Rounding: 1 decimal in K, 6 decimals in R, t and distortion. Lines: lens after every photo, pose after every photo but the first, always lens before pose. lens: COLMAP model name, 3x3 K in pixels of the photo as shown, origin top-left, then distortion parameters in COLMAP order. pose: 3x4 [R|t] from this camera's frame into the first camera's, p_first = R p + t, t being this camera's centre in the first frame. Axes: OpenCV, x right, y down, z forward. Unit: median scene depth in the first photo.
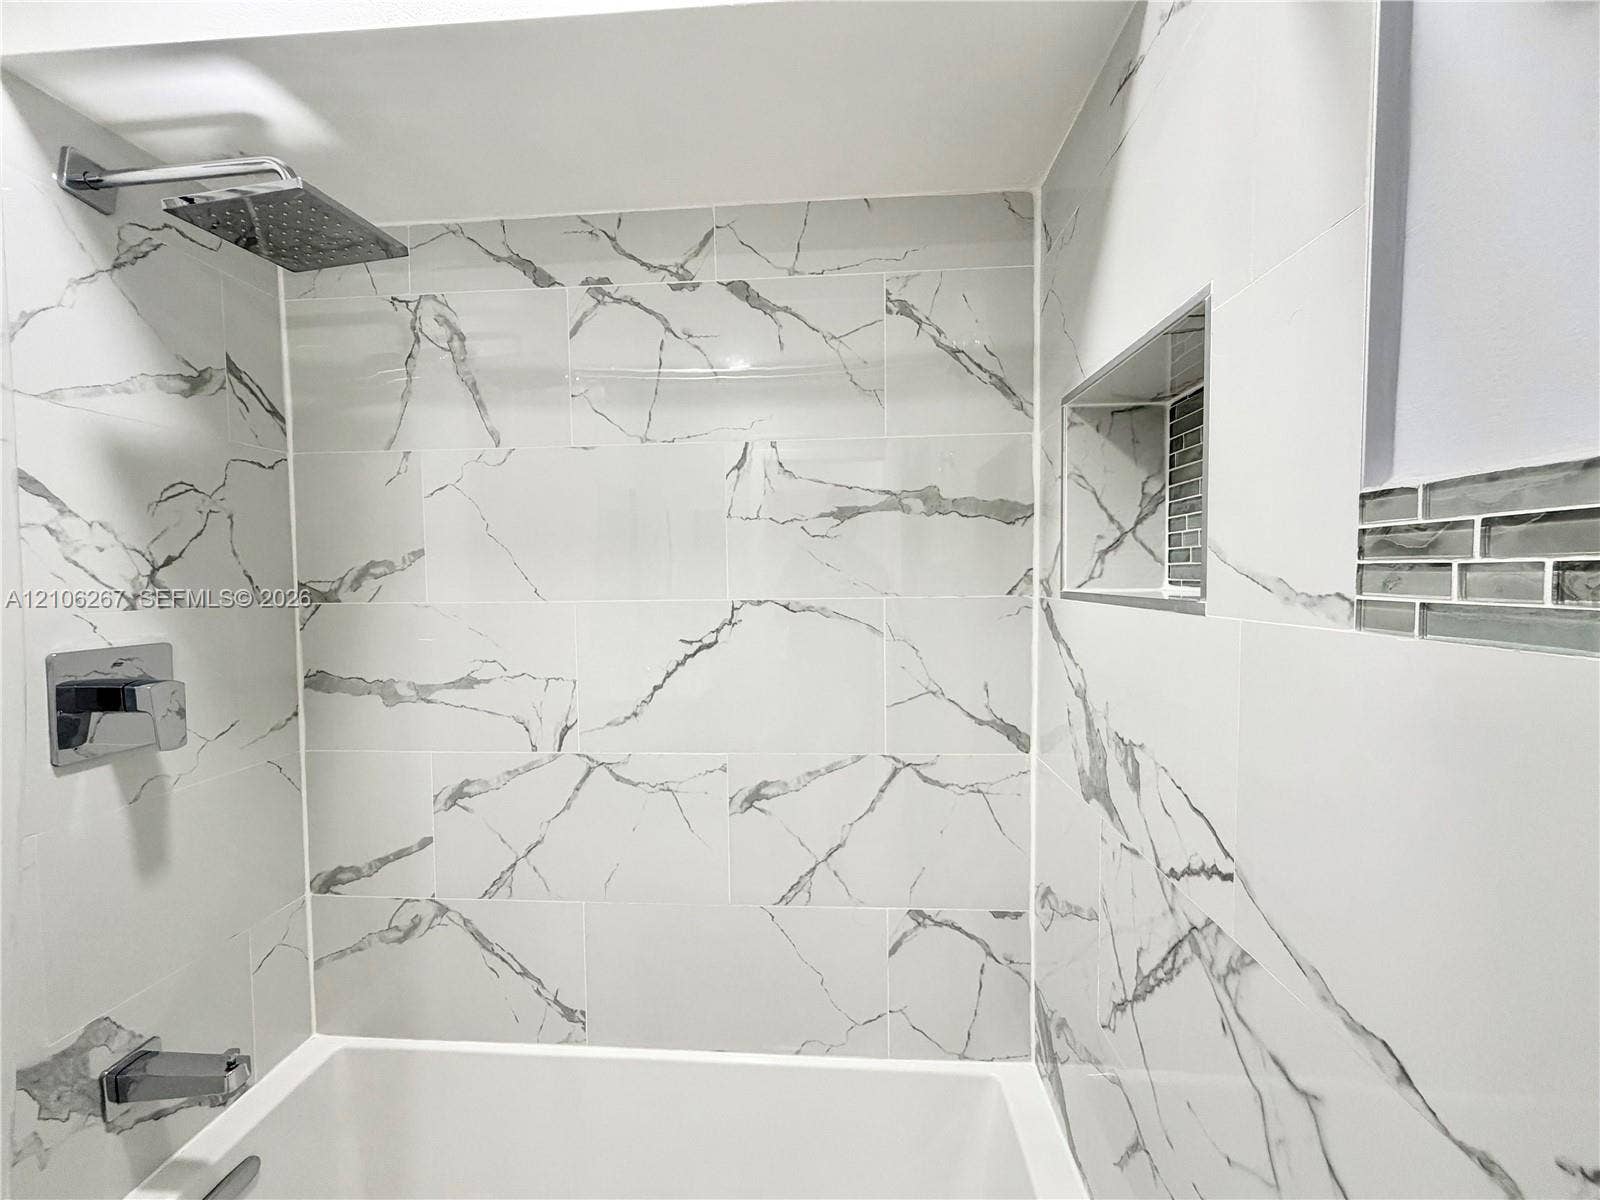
lens RADIAL K [[638.3, 0, 798.0], [0, 638.3, 602.5], [0, 0, 1]] dist [0.001962, 0.000030]
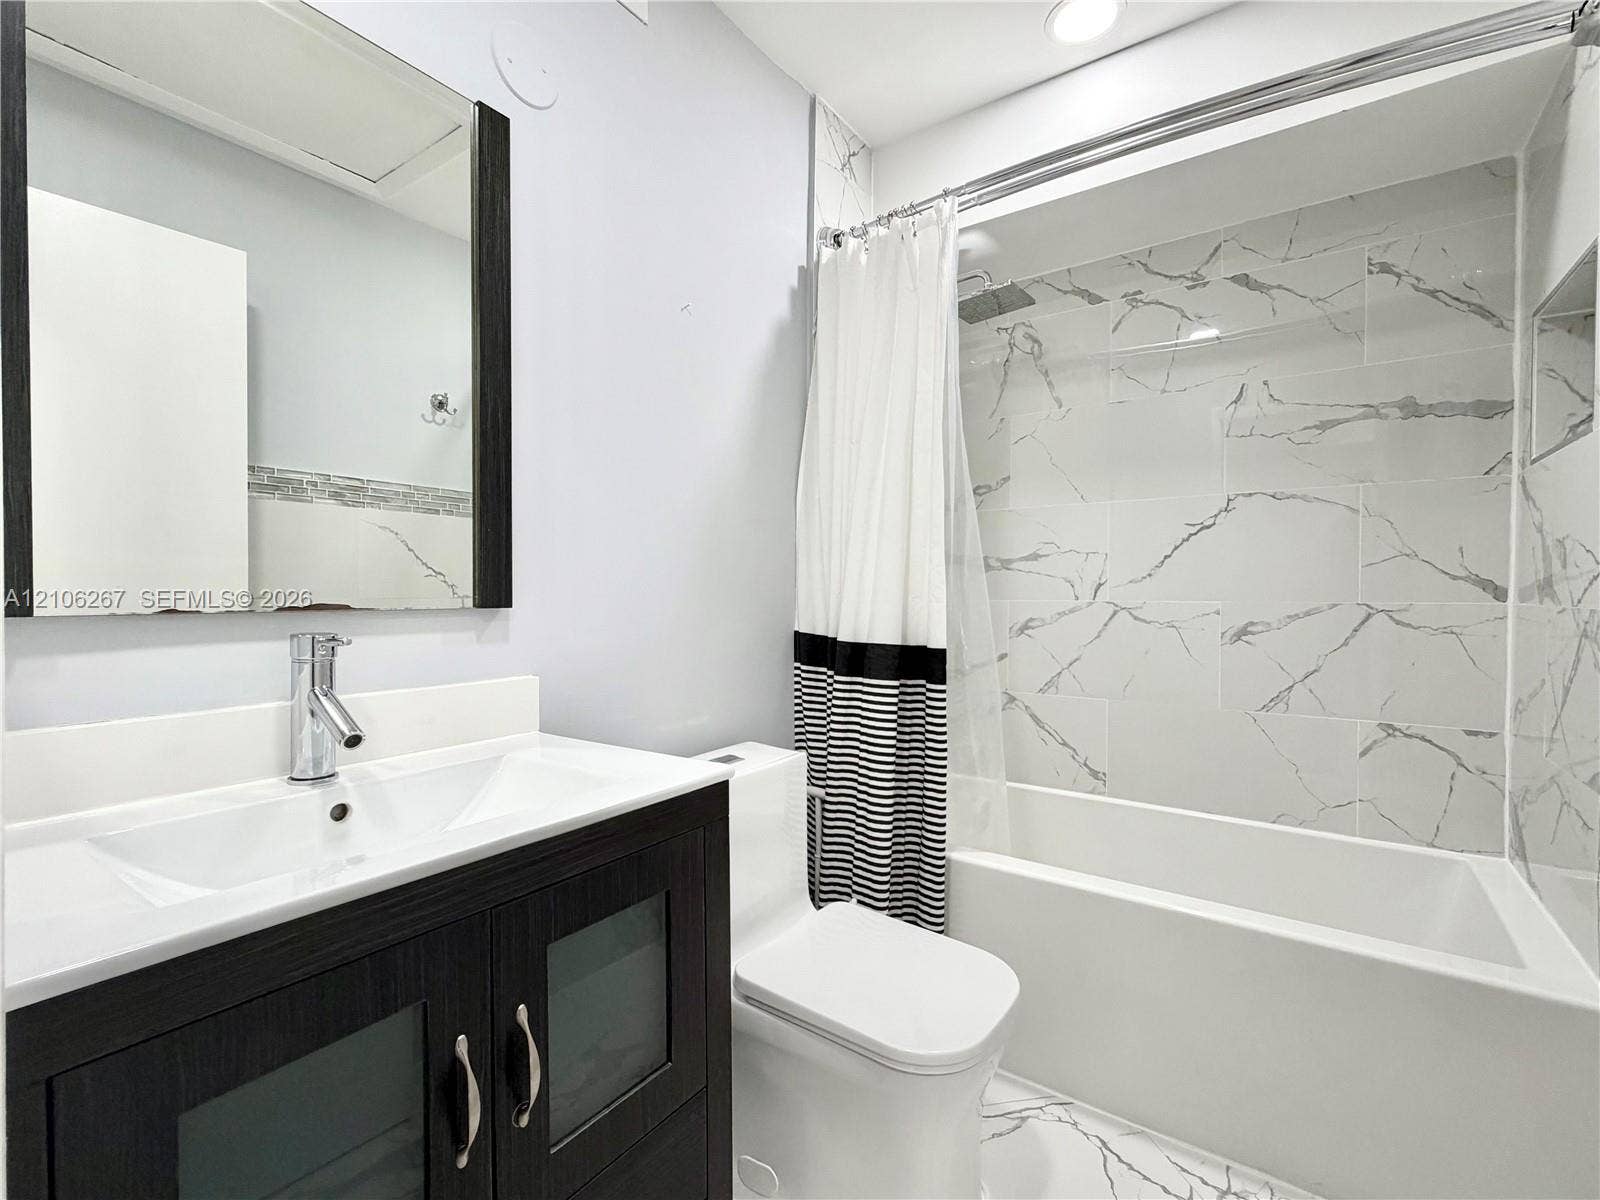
lens RADIAL K [[719.2, 0, 798.8], [0, 719.2, 602.7], [0, 0, 1]] dist [0.001730, 0.000422]
pose [[0.851260, 0.021987, -0.524283, -0.071172], [-0.033458, 0.999363, -0.012415, 0.295823], [0.523676, 0.028110, 0.851453, -0.892253]]
